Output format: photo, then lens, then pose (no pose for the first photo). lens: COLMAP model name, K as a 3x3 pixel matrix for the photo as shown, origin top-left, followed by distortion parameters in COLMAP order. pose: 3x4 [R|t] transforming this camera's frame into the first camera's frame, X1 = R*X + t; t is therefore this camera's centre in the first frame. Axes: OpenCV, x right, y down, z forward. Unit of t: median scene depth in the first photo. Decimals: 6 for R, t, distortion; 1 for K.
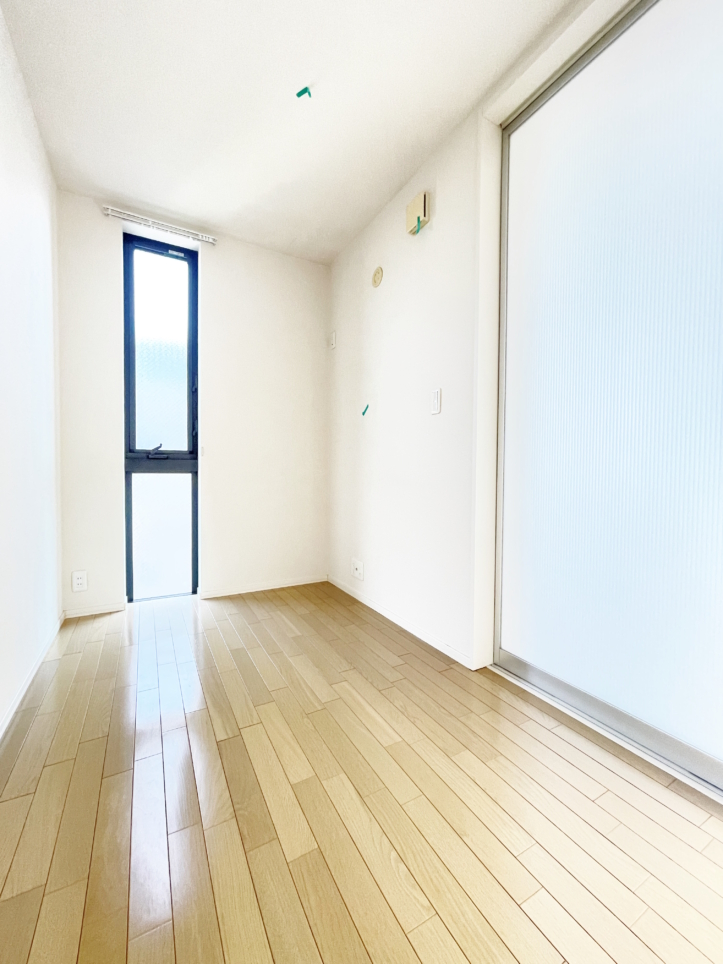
lens RADIAL K [[388.3, 0, 361.5], [0, 388.3, 482.0], [0, 0, 1]] dist [0.000015, -0.000002]
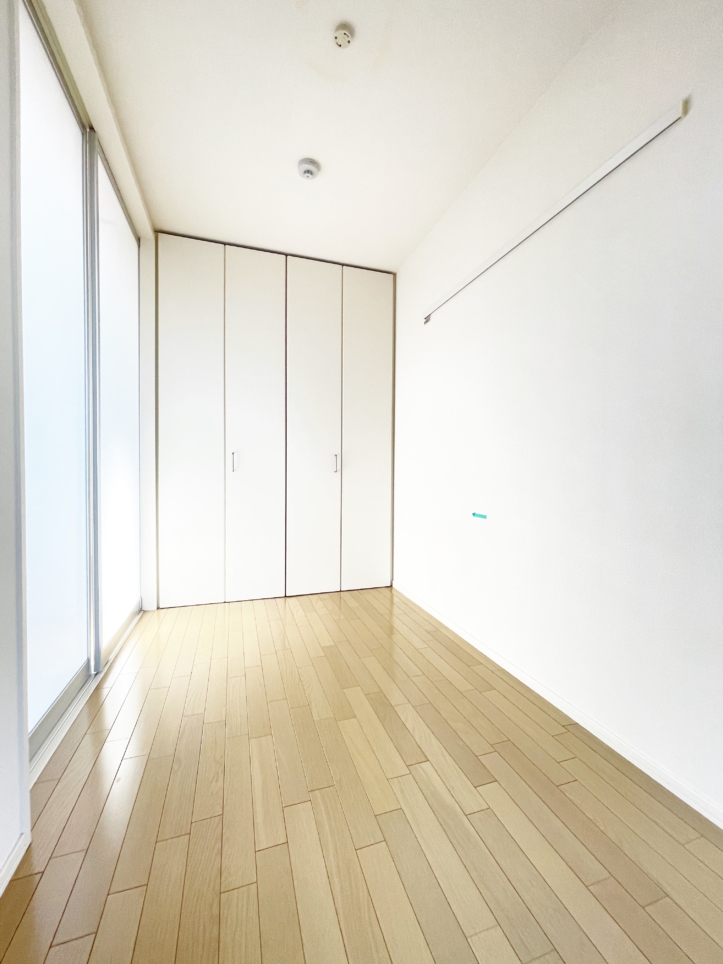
lens RADIAL K [[388.3, 0, 361.5], [0, 388.3, 482.0], [0, 0, 1]] dist [0.000015, -0.000002]
pose [[-0.981169, -0.019031, 0.192209, -0.339597], [-0.007988, 0.998281, 0.058064, -0.080983], [-0.192984, 0.055435, -0.979635, 1.749246]]
